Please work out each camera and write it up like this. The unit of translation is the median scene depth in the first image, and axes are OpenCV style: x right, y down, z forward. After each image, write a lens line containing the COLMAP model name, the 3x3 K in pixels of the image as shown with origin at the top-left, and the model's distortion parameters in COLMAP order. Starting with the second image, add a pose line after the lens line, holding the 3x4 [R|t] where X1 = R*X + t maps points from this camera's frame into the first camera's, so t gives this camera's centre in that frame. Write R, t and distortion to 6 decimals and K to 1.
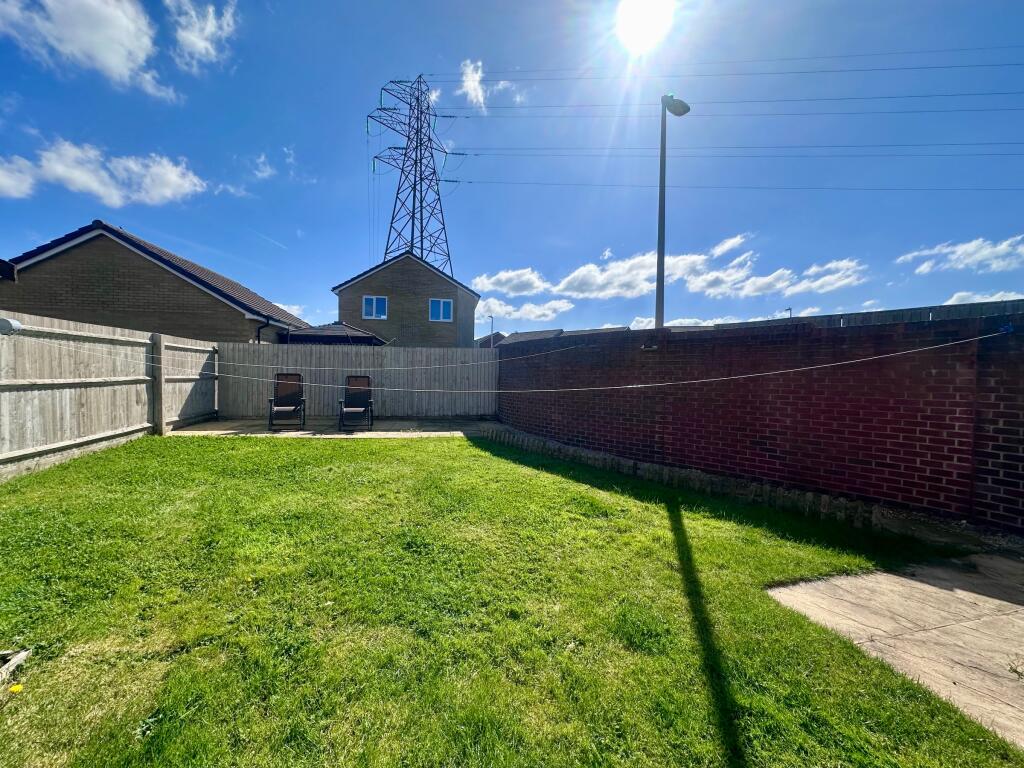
lens RADIAL K [[412.6, 0, 512.0], [0, 412.6, 384.0], [0, 0, 1]] dist [0.023357, 0.000119]
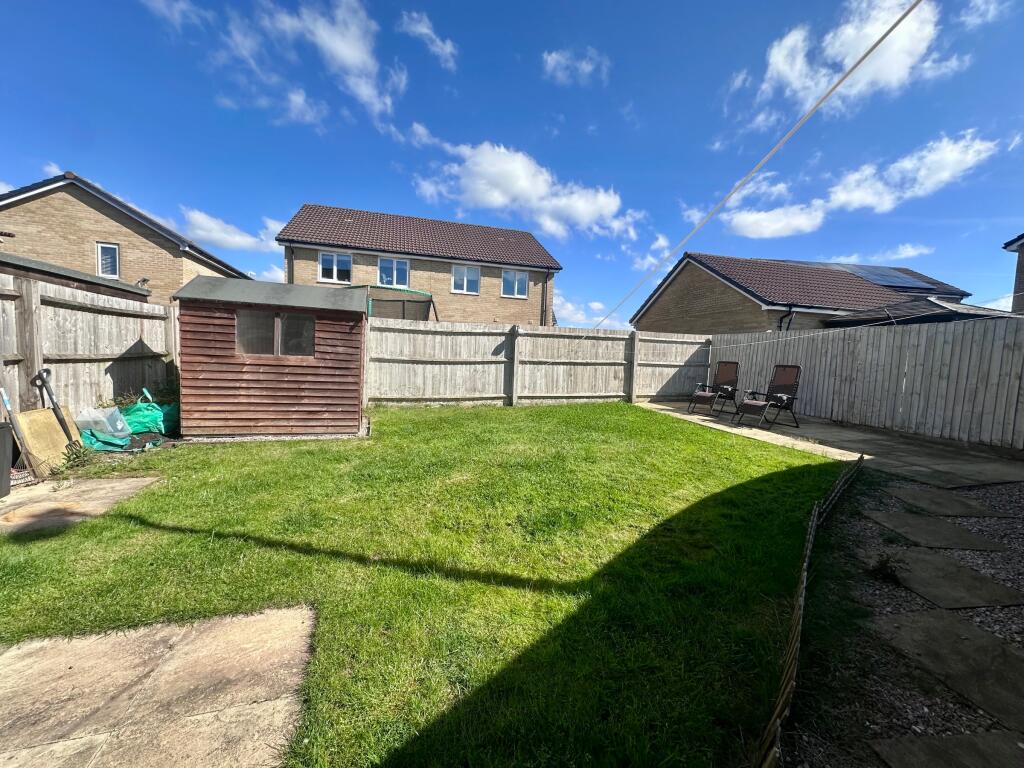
lens RADIAL K [[405.5, 0, 516.0], [0, 405.5, 391.8], [0, 0, 1]] dist [-0.001821, -0.000182]
pose [[0.082726, 0.079900, -0.993364, 0.422997], [-0.055695, 0.995594, 0.075441, 0.002794], [0.995015, 0.049085, 0.086811, 0.423395]]
